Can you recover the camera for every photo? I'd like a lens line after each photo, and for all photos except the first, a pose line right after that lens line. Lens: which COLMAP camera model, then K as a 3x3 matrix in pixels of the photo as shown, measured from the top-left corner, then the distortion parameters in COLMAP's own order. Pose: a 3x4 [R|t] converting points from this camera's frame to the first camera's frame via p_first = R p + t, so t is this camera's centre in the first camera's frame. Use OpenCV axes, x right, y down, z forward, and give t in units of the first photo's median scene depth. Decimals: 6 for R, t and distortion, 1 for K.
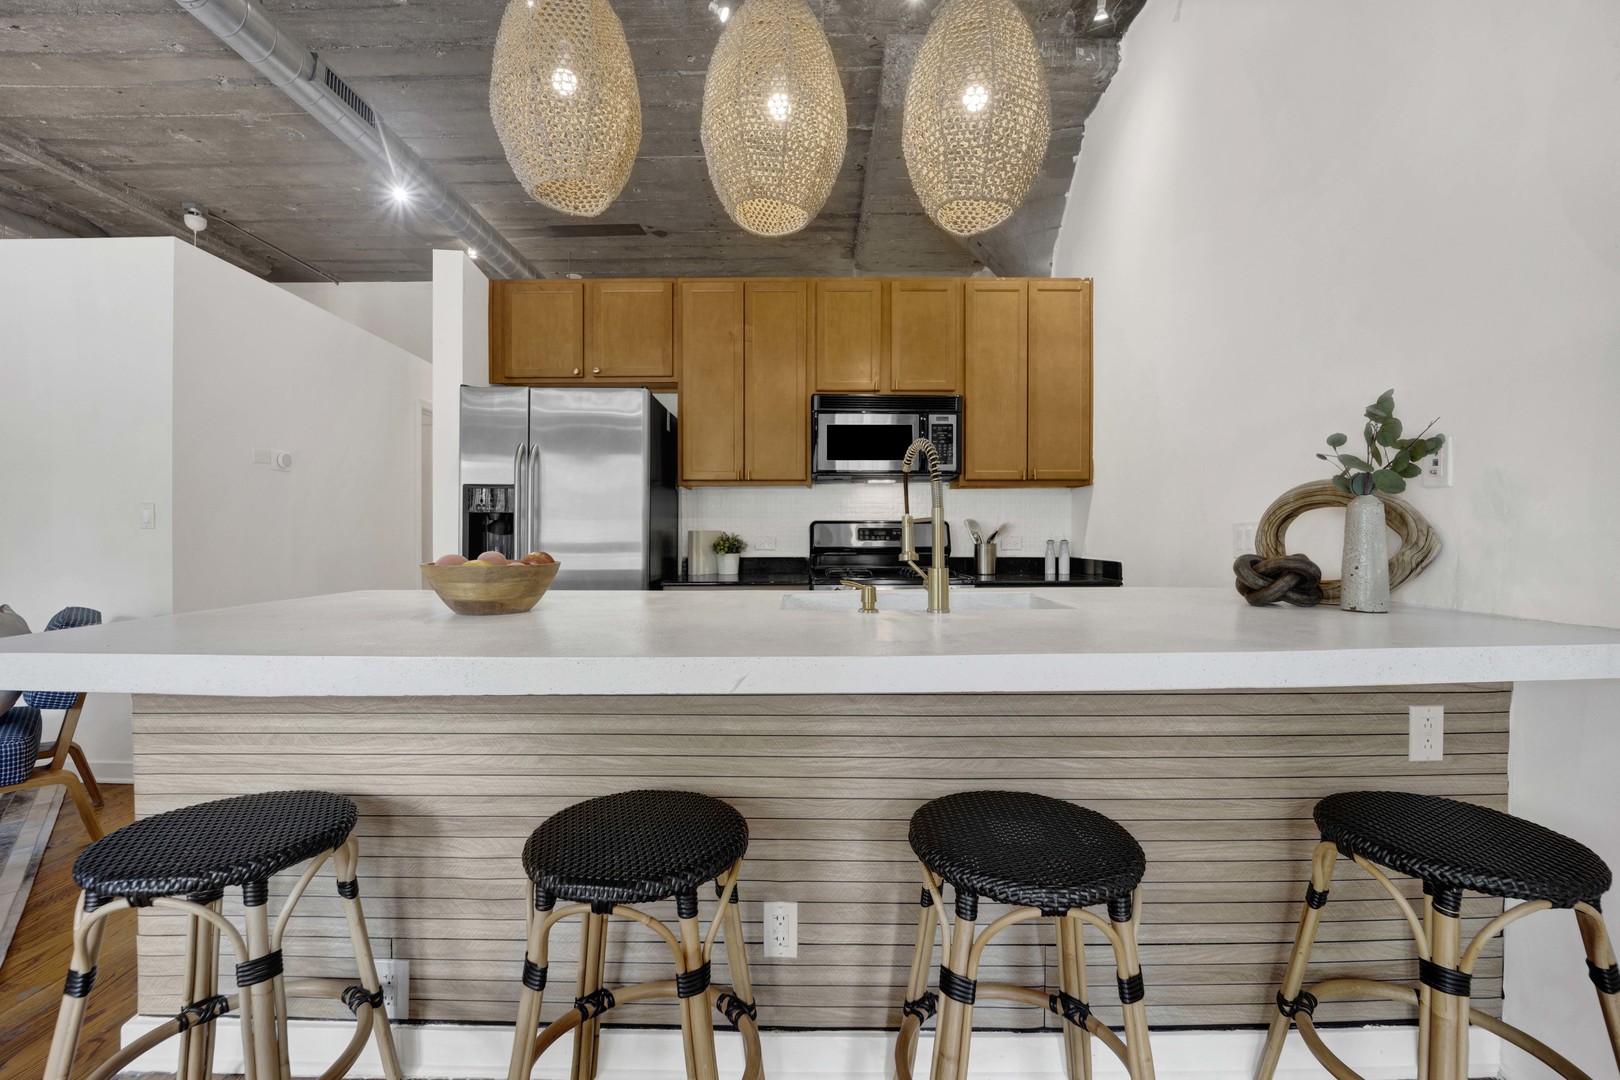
lens RADIAL K [[665.2, 0, 810.0], [0, 665.2, 540.0], [0, 0, 1]] dist [-0.013967, 0.000176]
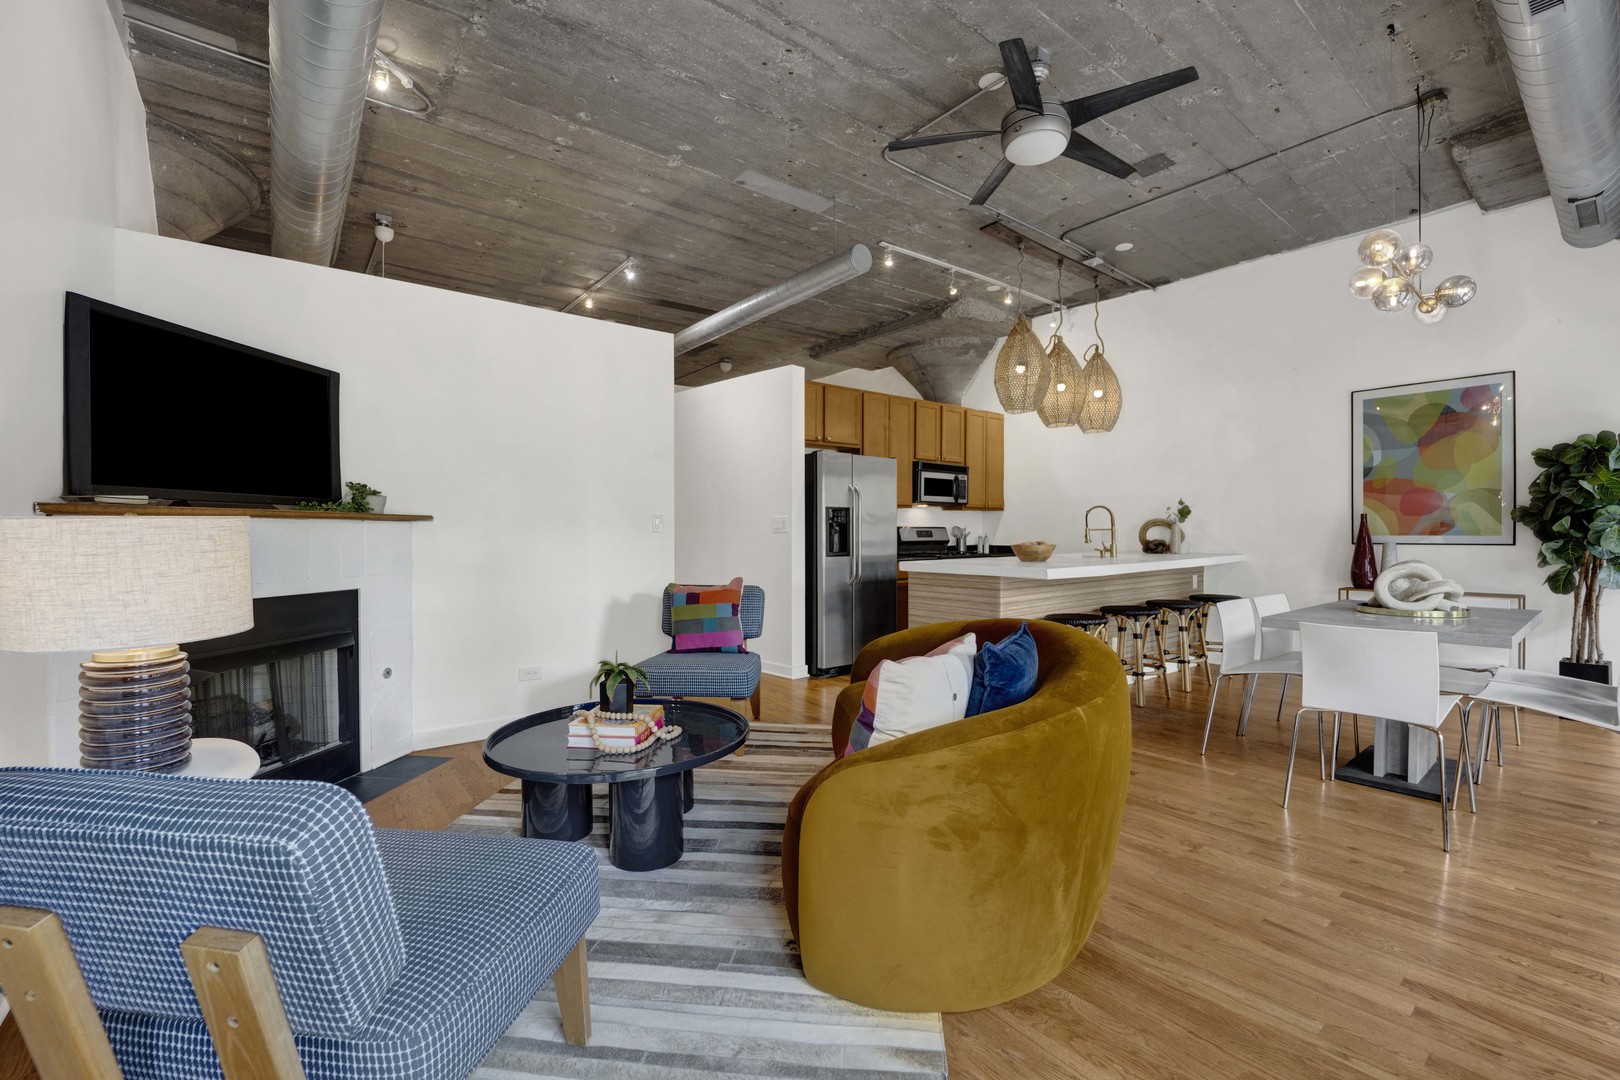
lens RADIAL K [[665.2, 0, 810.0], [0, 665.2, 540.0], [0, 0, 1]] dist [-0.013967, 0.000176]
pose [[0.784662, -0.010900, 0.619828, -1.441893], [0.006942, 0.999937, 0.008797, -0.009505], [-0.619885, -0.002600, 0.784689, -0.316011]]
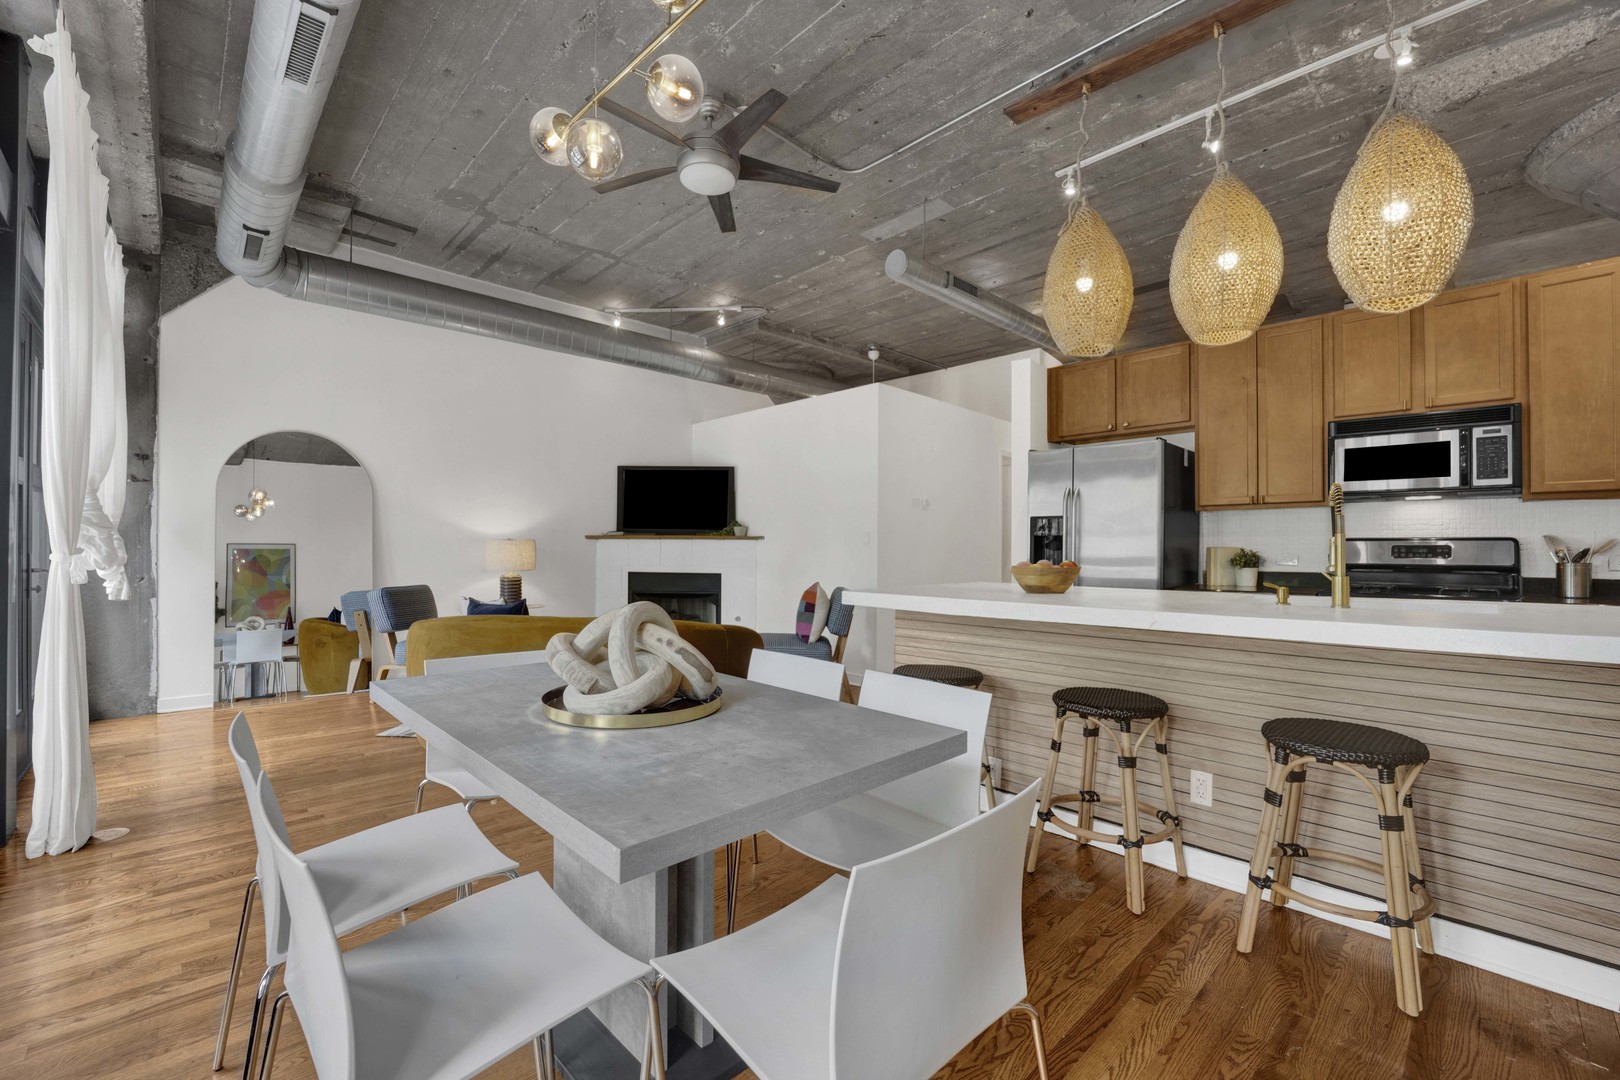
lens RADIAL K [[676.2, 0, 801.6], [0, 676.2, 546.0], [0, 0, 1]] dist [-0.038108, 0.000249]
pose [[0.688812, -0.000007, -0.724940, 0.189495], [-0.008713, 0.999928, -0.008289, -0.000630], [0.724888, 0.012026, 0.688762, -0.357836]]
